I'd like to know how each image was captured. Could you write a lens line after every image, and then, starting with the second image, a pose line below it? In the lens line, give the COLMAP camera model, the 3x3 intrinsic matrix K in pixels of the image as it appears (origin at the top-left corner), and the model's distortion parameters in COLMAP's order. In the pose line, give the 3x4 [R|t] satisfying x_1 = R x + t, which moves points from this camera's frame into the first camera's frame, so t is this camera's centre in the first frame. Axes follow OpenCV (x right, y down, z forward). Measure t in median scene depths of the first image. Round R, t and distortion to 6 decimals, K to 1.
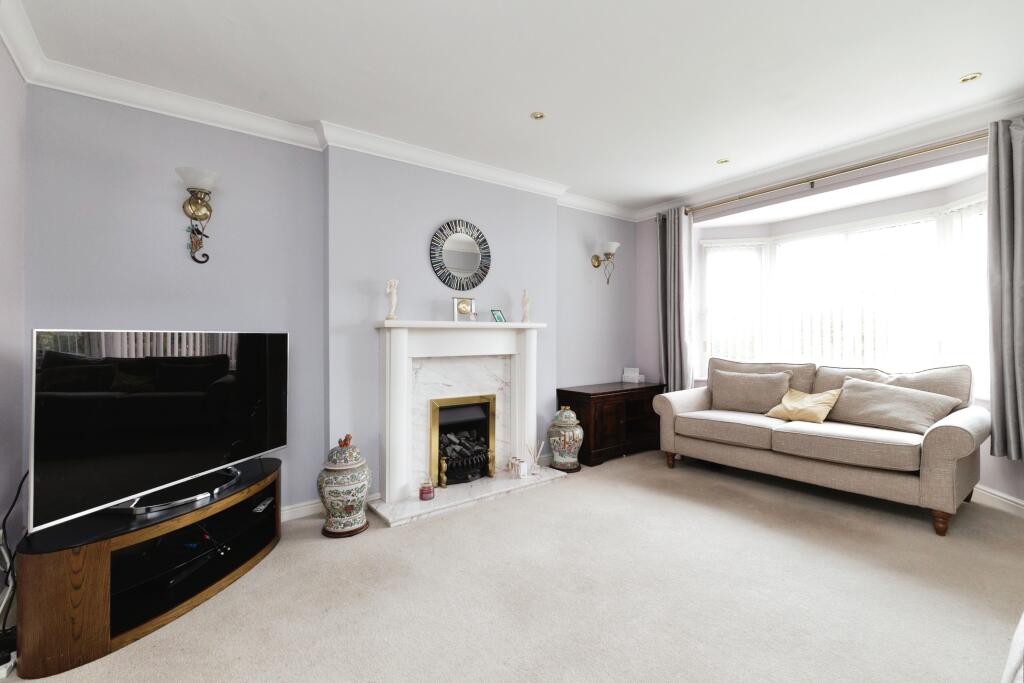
lens RADIAL K [[438.3, 0, 512.0], [0, 438.3, 341.5], [0, 0, 1]] dist [-0.000716, -0.000105]
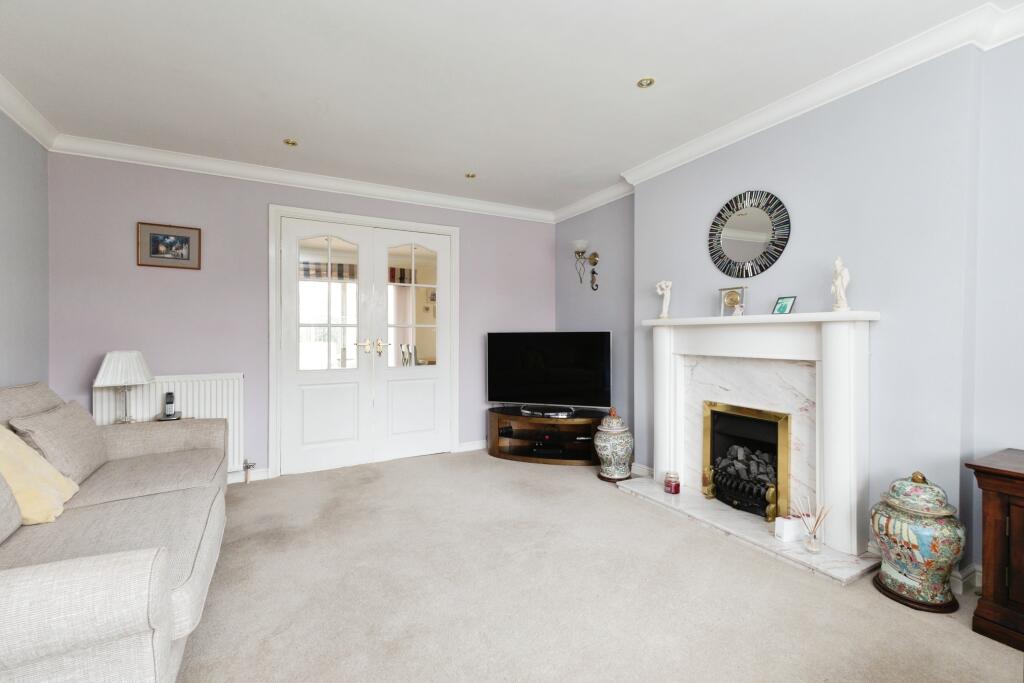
lens RADIAL K [[449.9, 0, 515.4], [0, 449.9, 329.3], [0, 0, 1]] dist [-0.000577, -0.000367]
pose [[-0.140402, 0.002030, -0.990093, 0.803705], [0.007038, 0.999975, 0.001052, -0.023985], [0.990070, -0.006821, -0.140412, 0.706295]]
